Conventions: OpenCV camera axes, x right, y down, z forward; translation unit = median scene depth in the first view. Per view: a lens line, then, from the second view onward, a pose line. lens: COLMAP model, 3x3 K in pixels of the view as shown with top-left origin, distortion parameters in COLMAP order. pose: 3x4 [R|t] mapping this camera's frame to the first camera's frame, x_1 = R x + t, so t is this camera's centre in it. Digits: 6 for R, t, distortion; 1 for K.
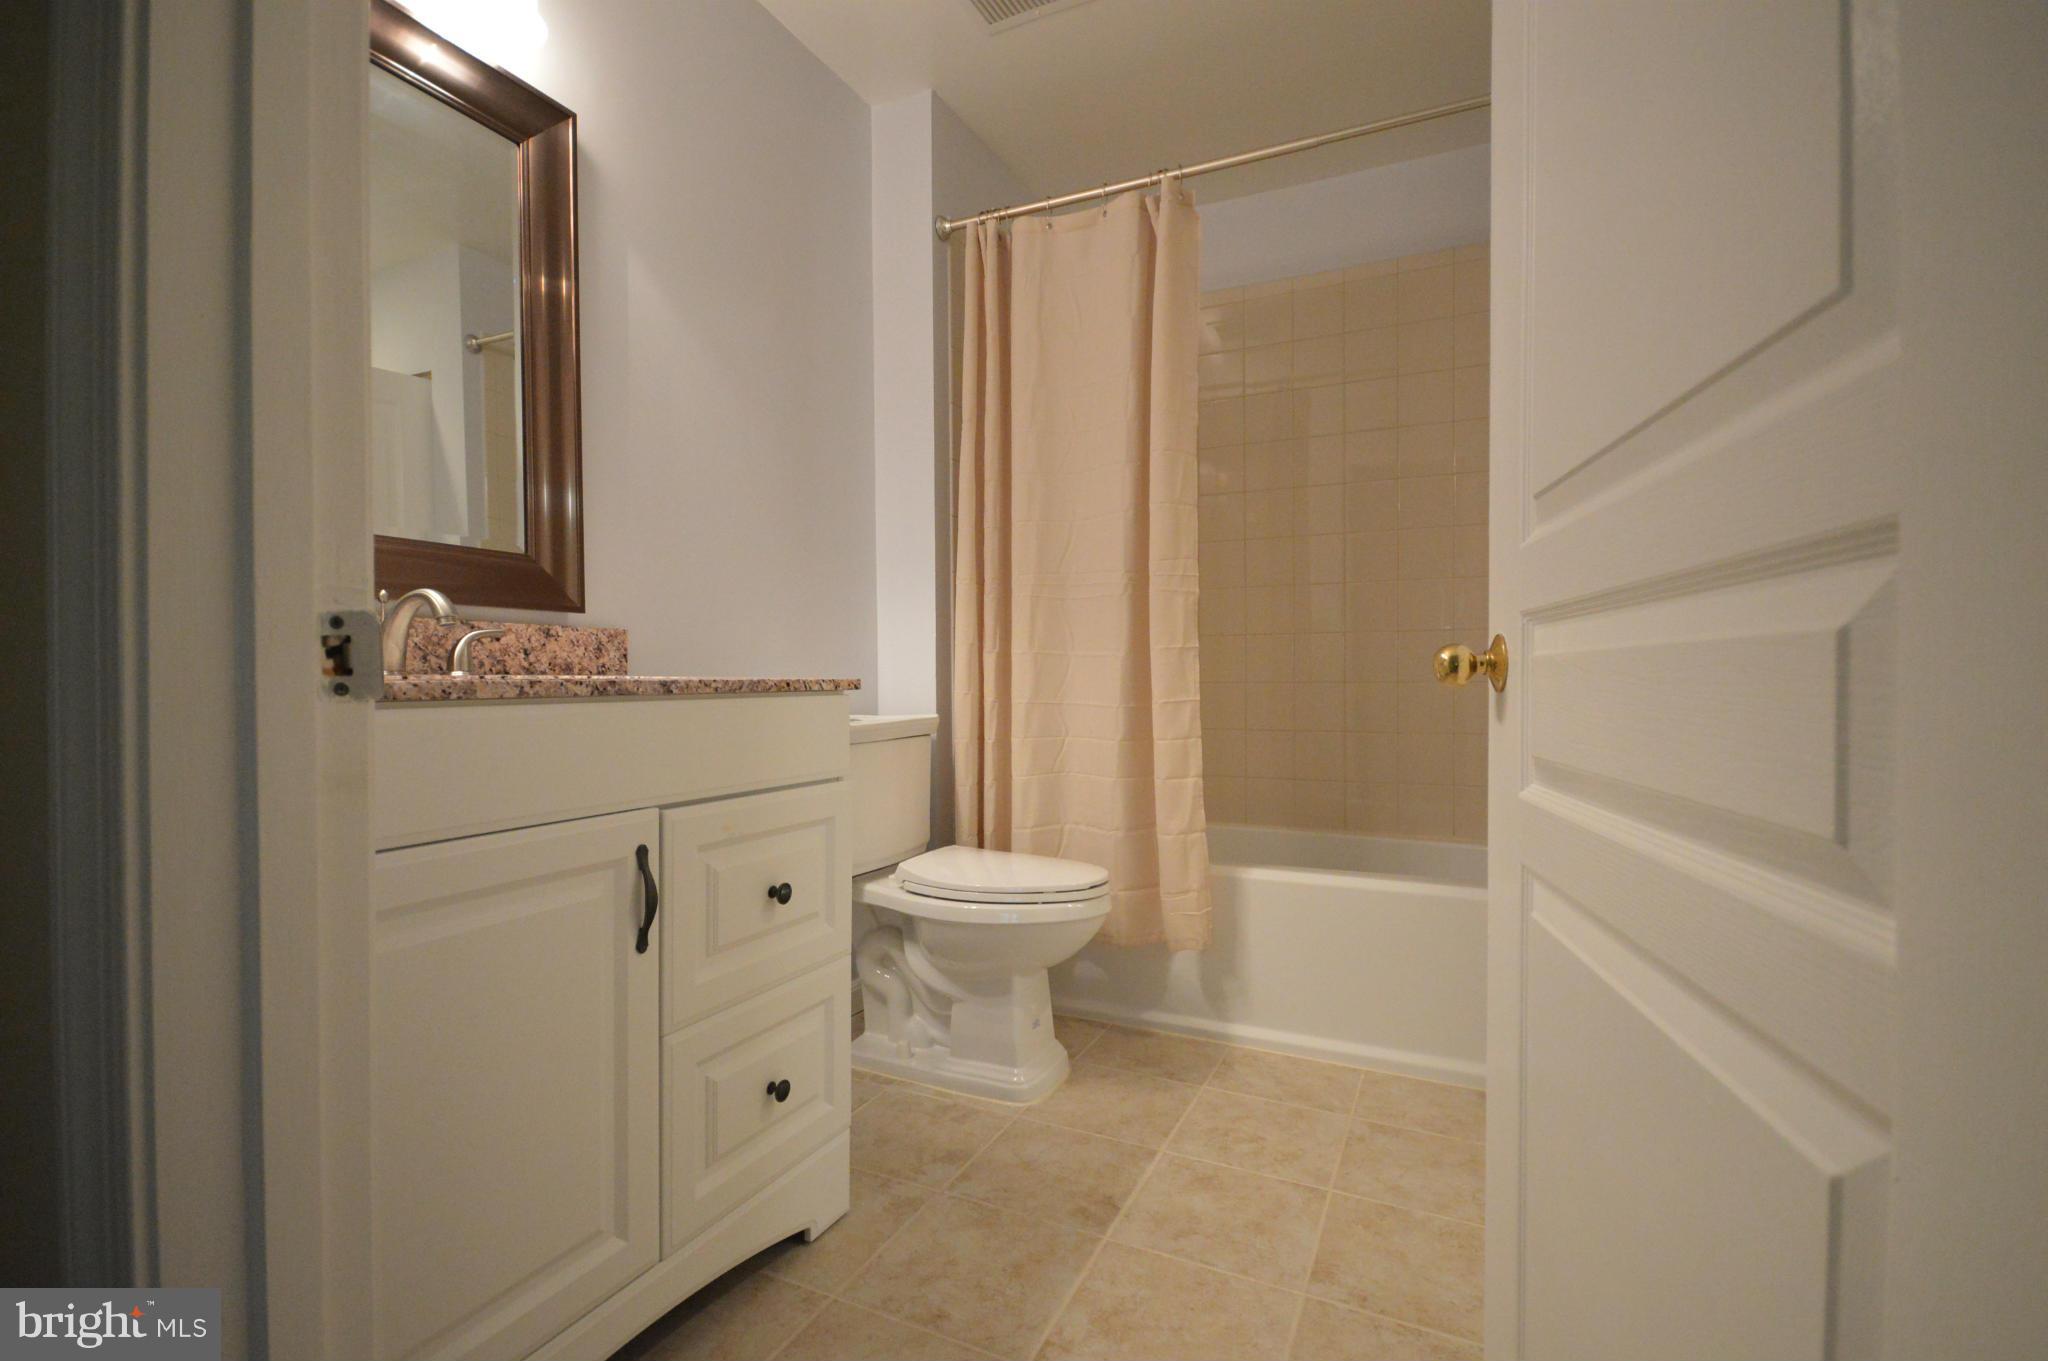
lens RADIAL K [[952.7, 0, 1022.2], [0, 952.7, 692.0], [0, 0, 1]] dist [0.001136, 0.000233]
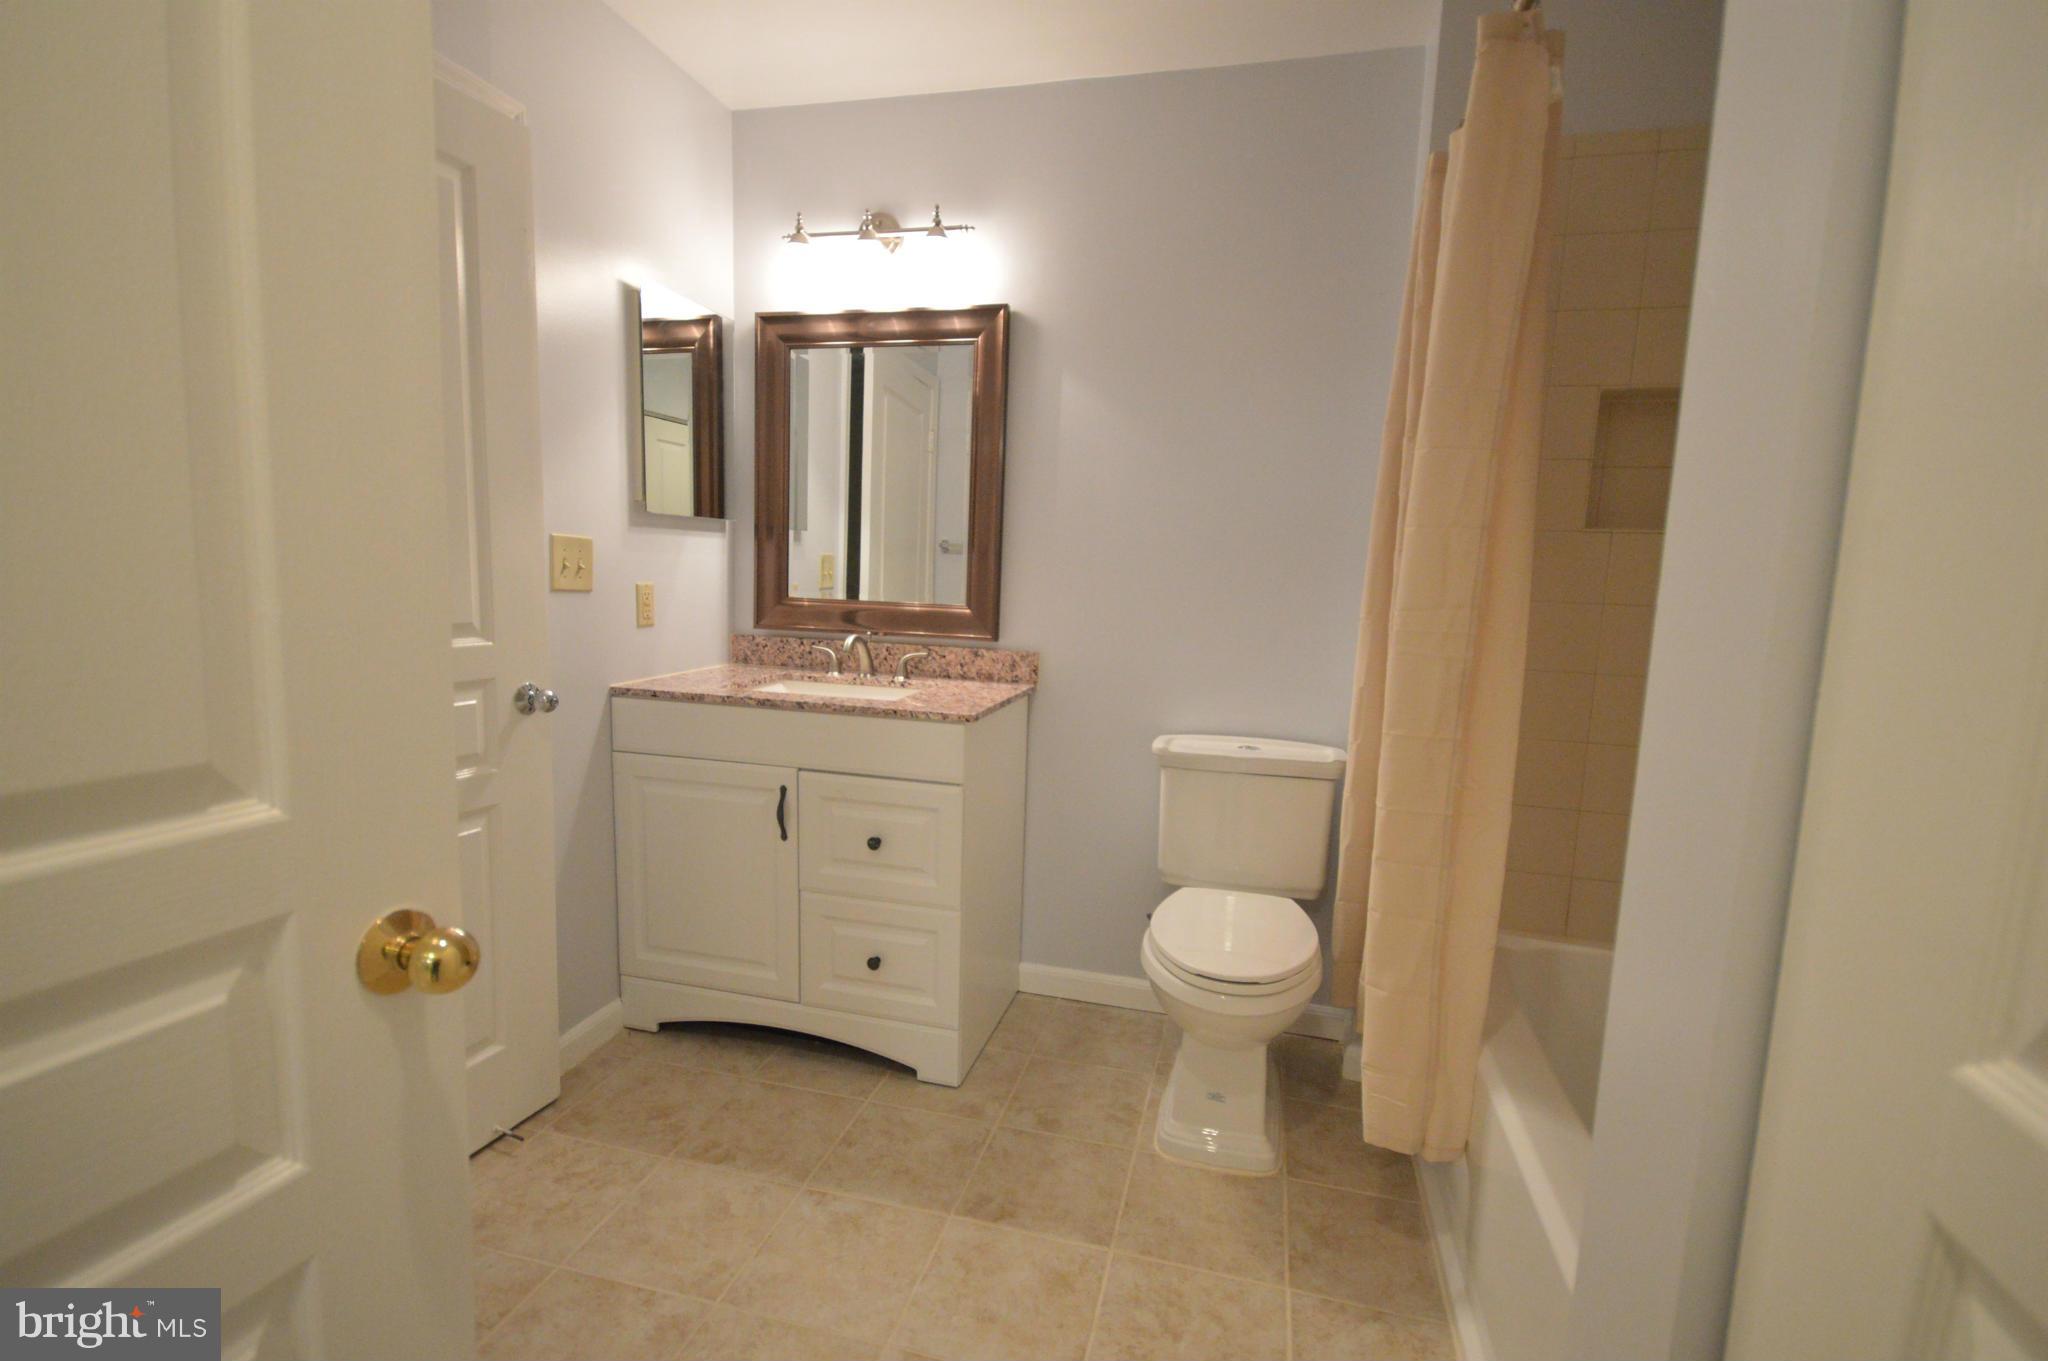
lens RADIAL K [[952.7, 0, 1022.2], [0, 952.7, 692.0], [0, 0, 1]] dist [0.001136, 0.000233]
pose [[0.177551, 0.138622, -0.974299, 0.885299], [-0.052022, 0.989967, 0.131371, -0.174640], [0.982736, 0.027360, 0.182981, 0.649102]]
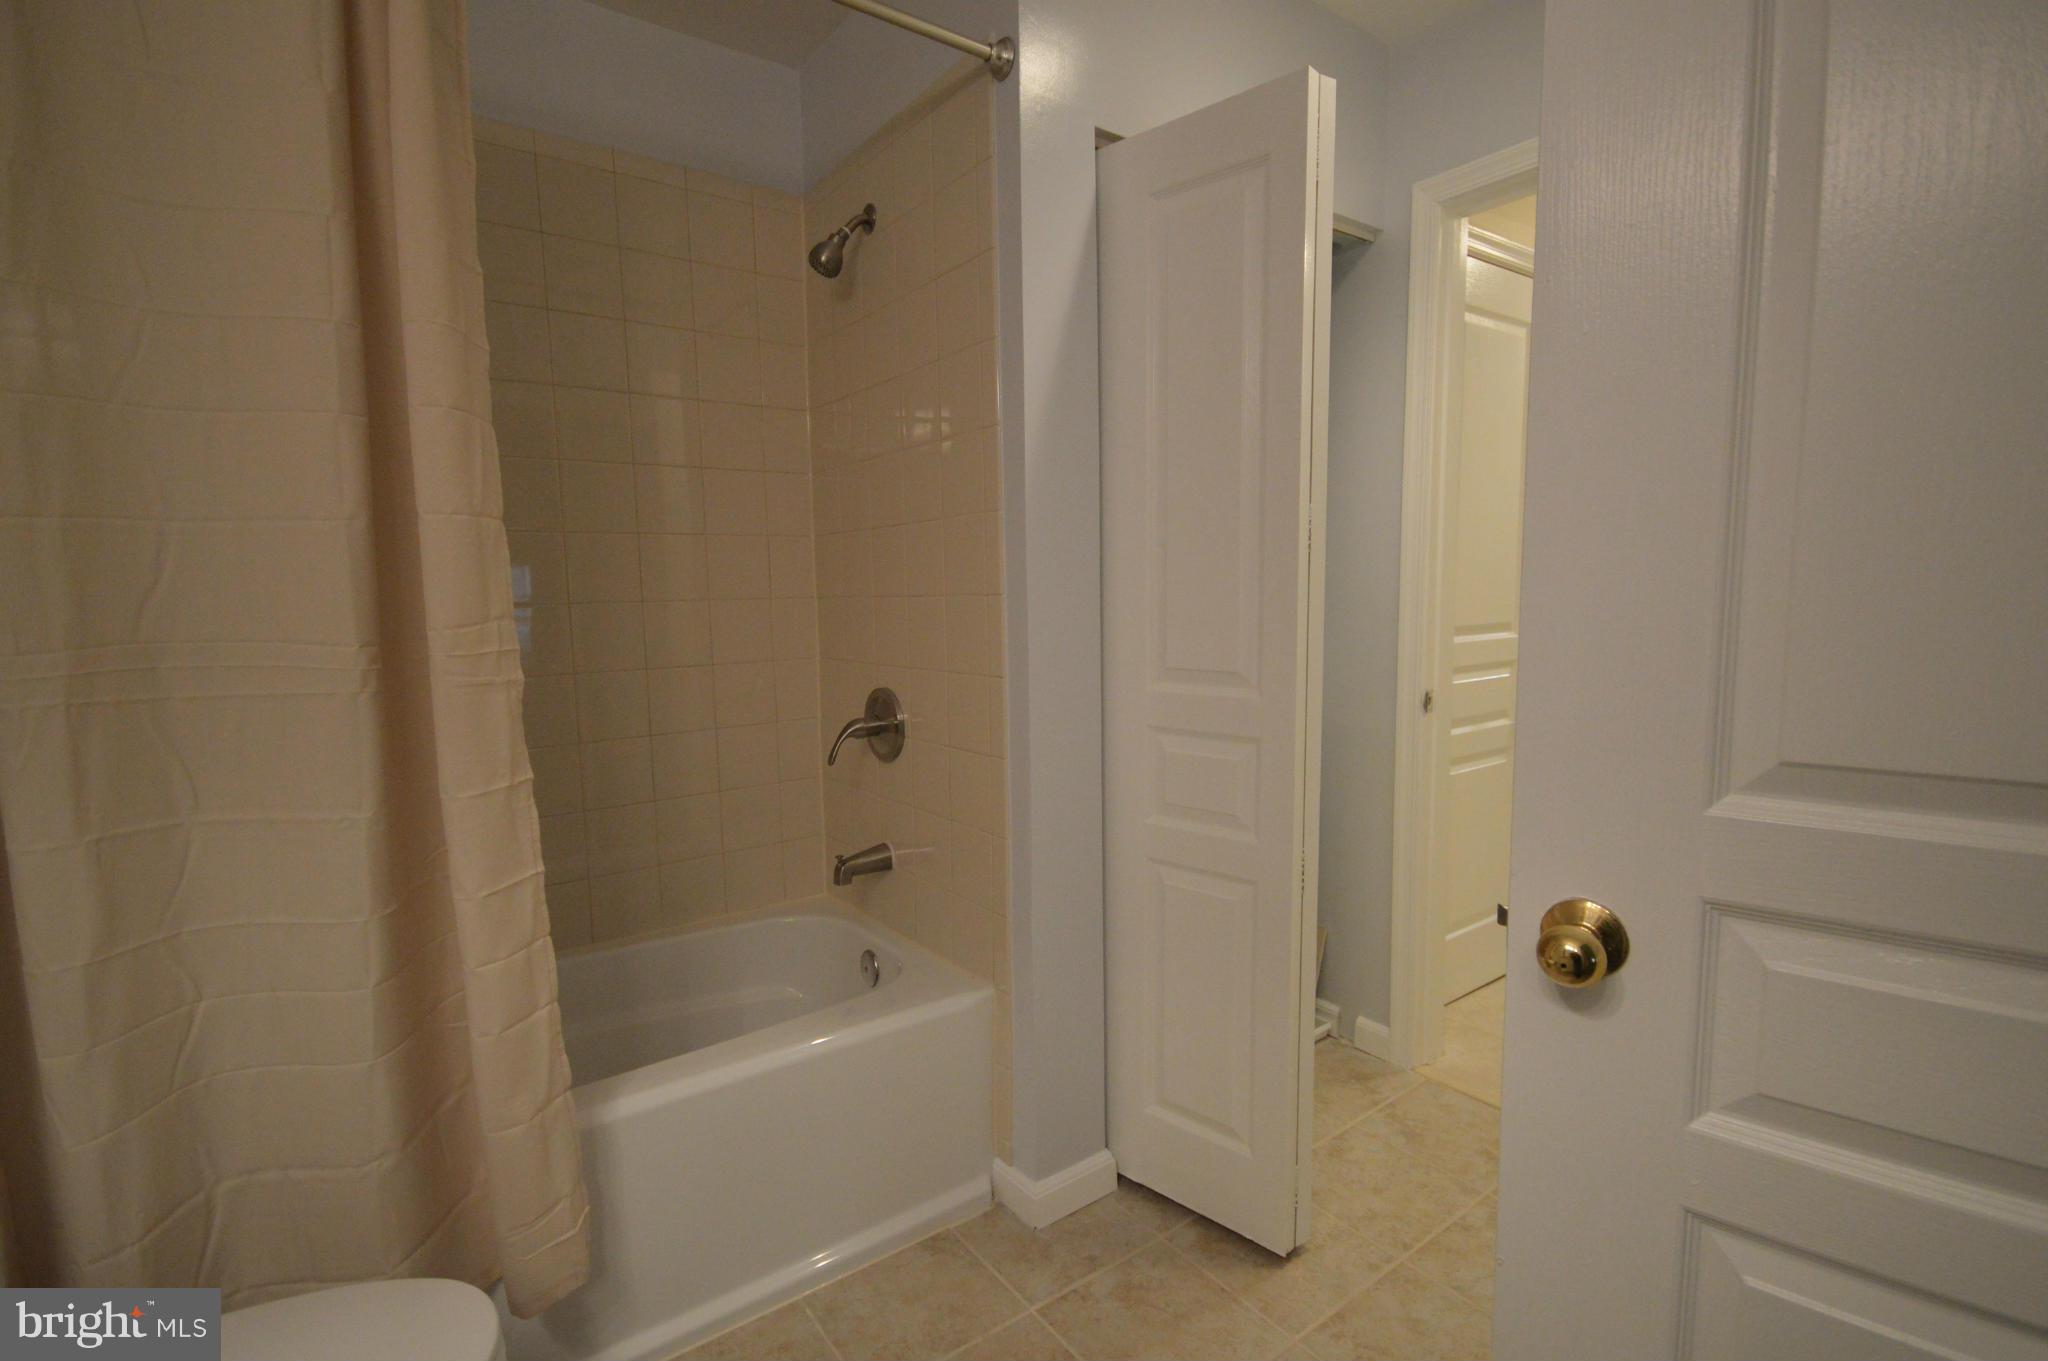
lens RADIAL K [[952.7, 0, 1022.2], [0, 952.7, 692.0], [0, 0, 1]] dist [0.001136, 0.000233]
pose [[0.476771, -0.101390, 0.873161, -0.181627], [0.028080, 0.994575, 0.100155, -0.164074], [-0.878579, -0.023232, 0.477031, 0.543566]]
